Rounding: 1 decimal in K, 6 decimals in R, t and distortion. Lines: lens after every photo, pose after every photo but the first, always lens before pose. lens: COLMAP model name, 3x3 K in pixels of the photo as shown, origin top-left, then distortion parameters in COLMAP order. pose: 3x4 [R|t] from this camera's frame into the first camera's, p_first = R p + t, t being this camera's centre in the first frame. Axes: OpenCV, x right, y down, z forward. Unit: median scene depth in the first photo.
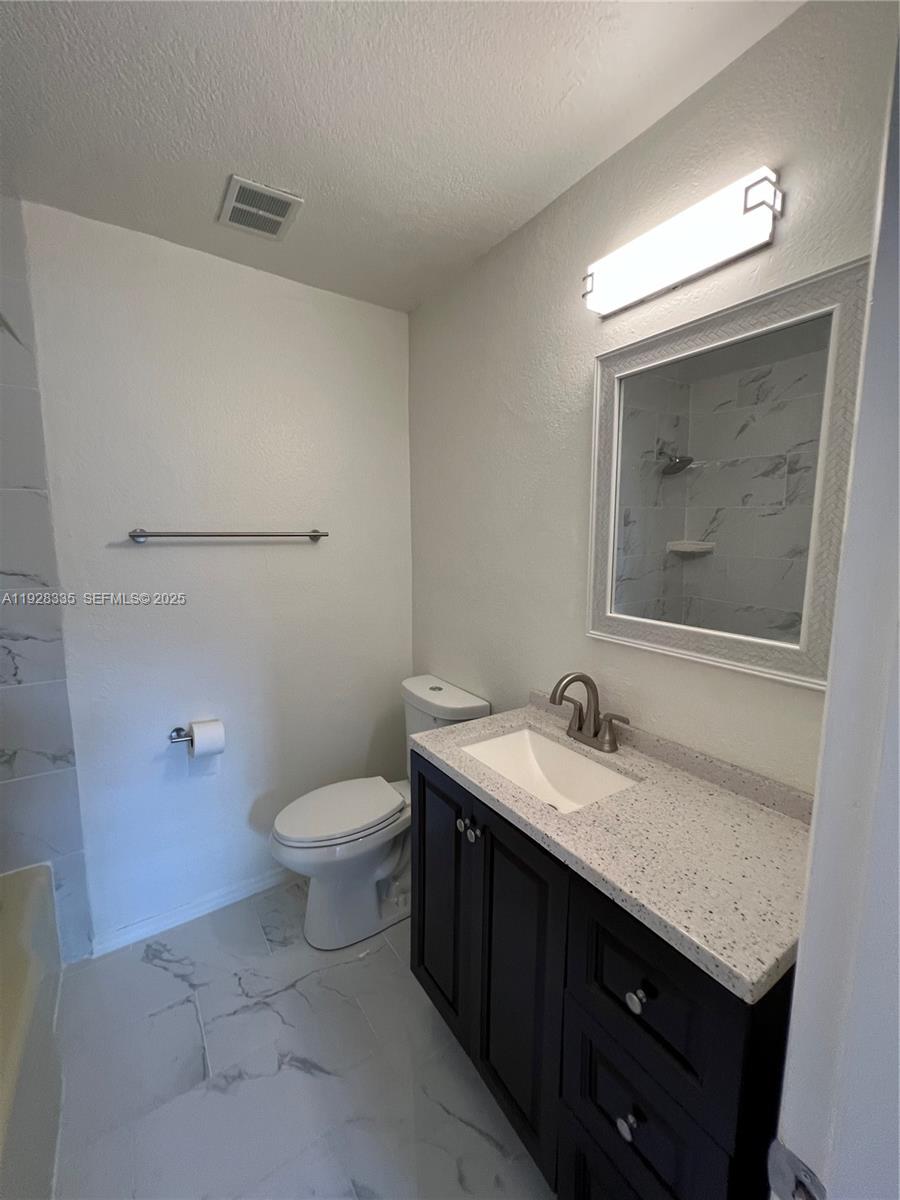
lens RADIAL K [[484.3, 0, 456.7], [0, 484.3, 600.8], [0, 0, 1]] dist [-0.003126, 0.001099]
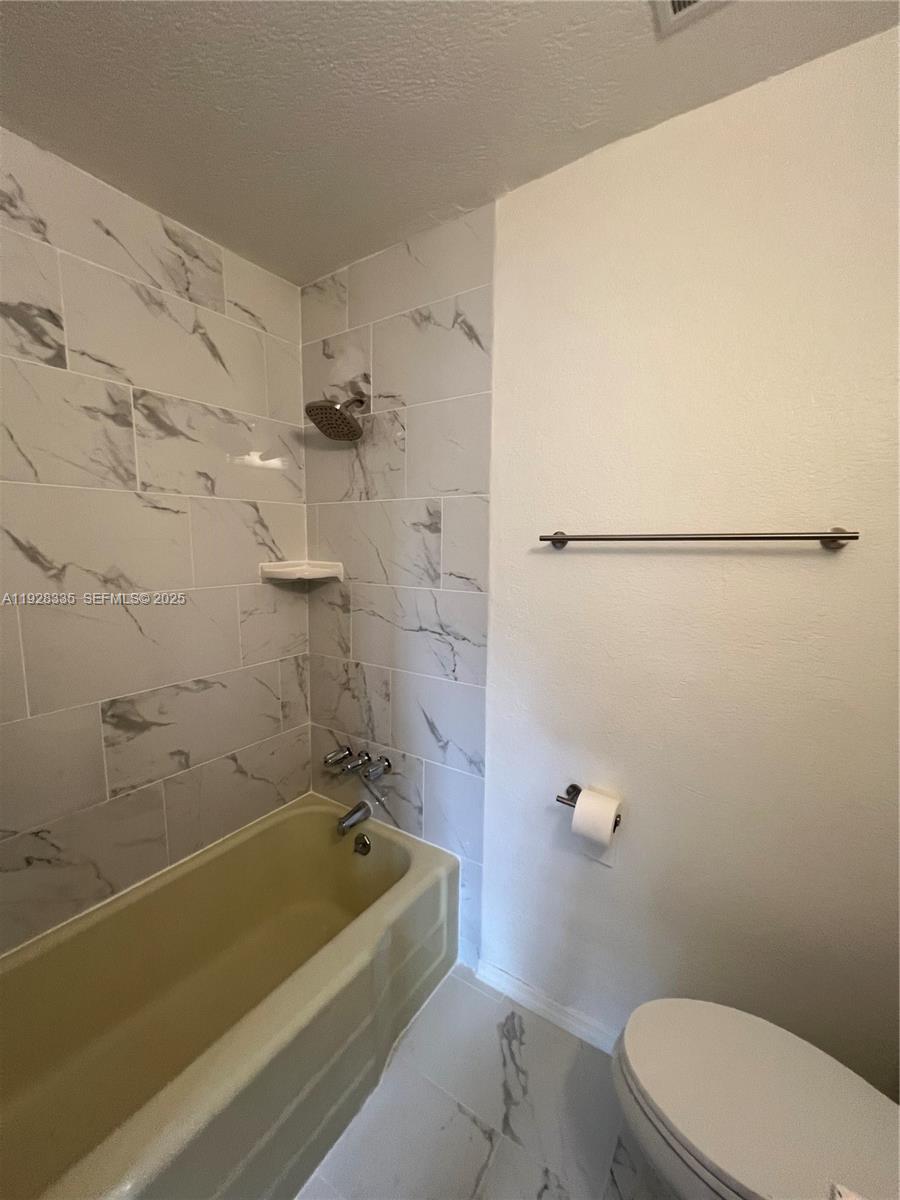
lens RADIAL K [[484.3, 0, 453.5], [0, 484.3, 596.4], [0, 0, 1]] dist [-0.003126, 0.001099]
pose [[0.360174, 0.100997, -0.927402, 0.056368], [-0.124403, 0.990443, 0.059548, -0.072884], [0.924553, 0.093924, 0.369296, 0.590955]]
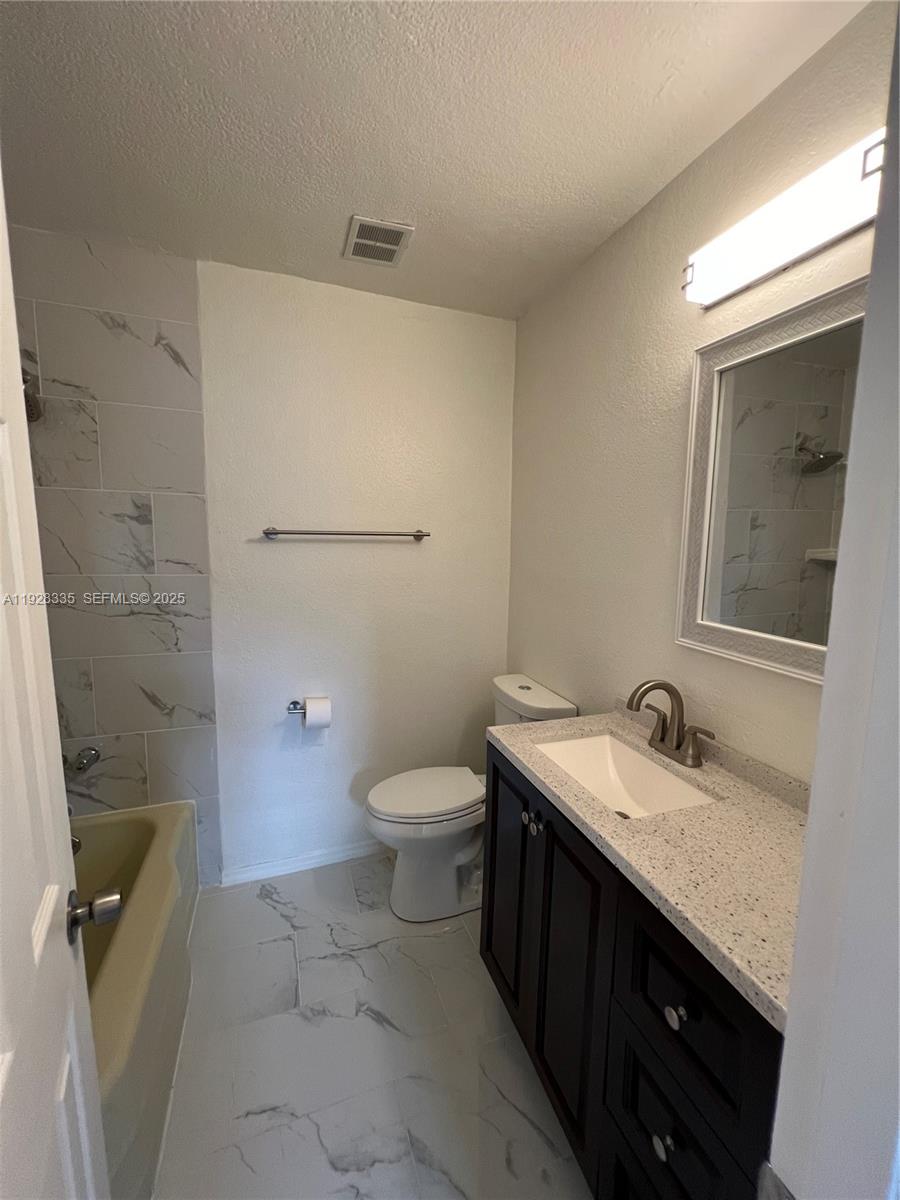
lens RADIAL K [[484.3, 0, 458.0], [0, 484.3, 601.7], [0, 0, 1]] dist [-0.003126, 0.001099]
pose [[0.969491, 0.045588, -0.240852, 0.075972], [-0.046762, 0.998906, 0.000841, 0.009672], [0.240627, 0.010447, 0.970561, -0.026908]]
